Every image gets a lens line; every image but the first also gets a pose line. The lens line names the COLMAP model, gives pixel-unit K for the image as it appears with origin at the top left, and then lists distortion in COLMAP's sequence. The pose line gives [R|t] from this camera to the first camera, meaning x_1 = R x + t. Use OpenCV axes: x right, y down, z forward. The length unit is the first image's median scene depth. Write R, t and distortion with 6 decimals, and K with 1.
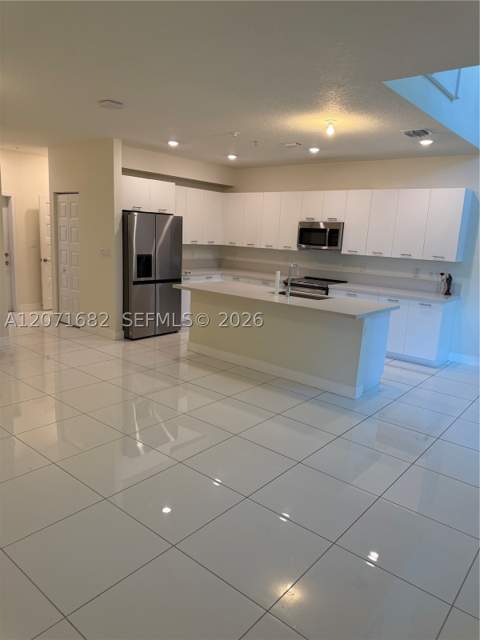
lens RADIAL K [[456.2, 0, 243.1], [0, 456.2, 318.9], [0, 0, 1]] dist [0.067905, -0.079393]
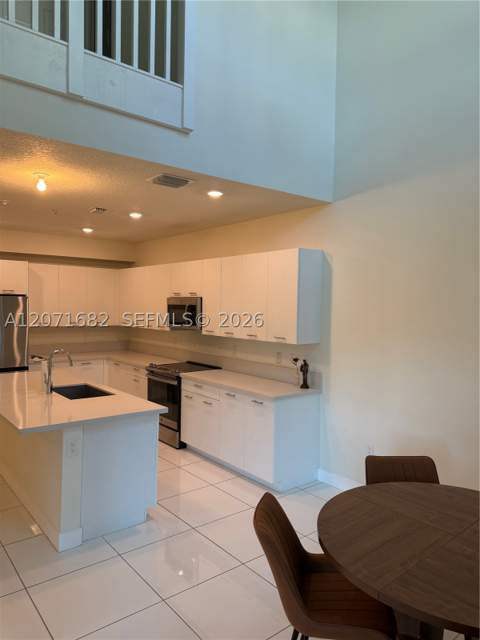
lens RADIAL K [[452.8, 0, 246.6], [0, 452.8, 320.8], [0, 0, 1]] dist [0.060765, -0.085743]
pose [[0.981943, -0.027875, -0.187115, 0.450421], [-0.002222, 0.987317, -0.158744, -0.038645], [0.189166, 0.156293, 0.969427, 0.231820]]
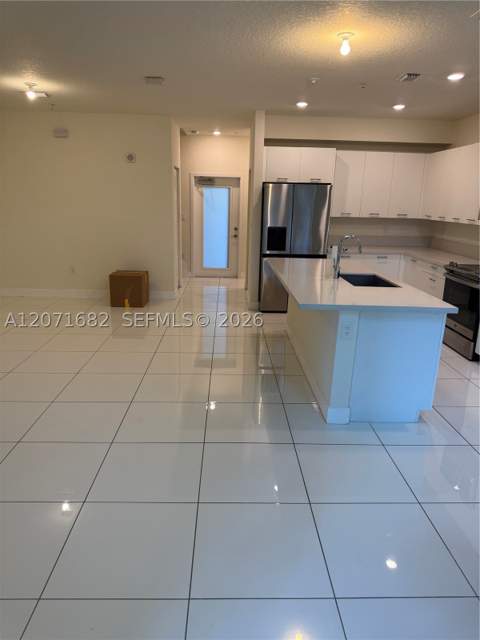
lens RADIAL K [[456.2, 0, 243.1], [0, 456.2, 318.9], [0, 0, 1]] dist [0.067905, -0.079393]
pose [[0.664098, 0.158496, -0.730653, 0.453664], [-0.133748, 0.986692, 0.092471, -0.025631], [0.735585, 0.036313, 0.676458, 0.275709]]
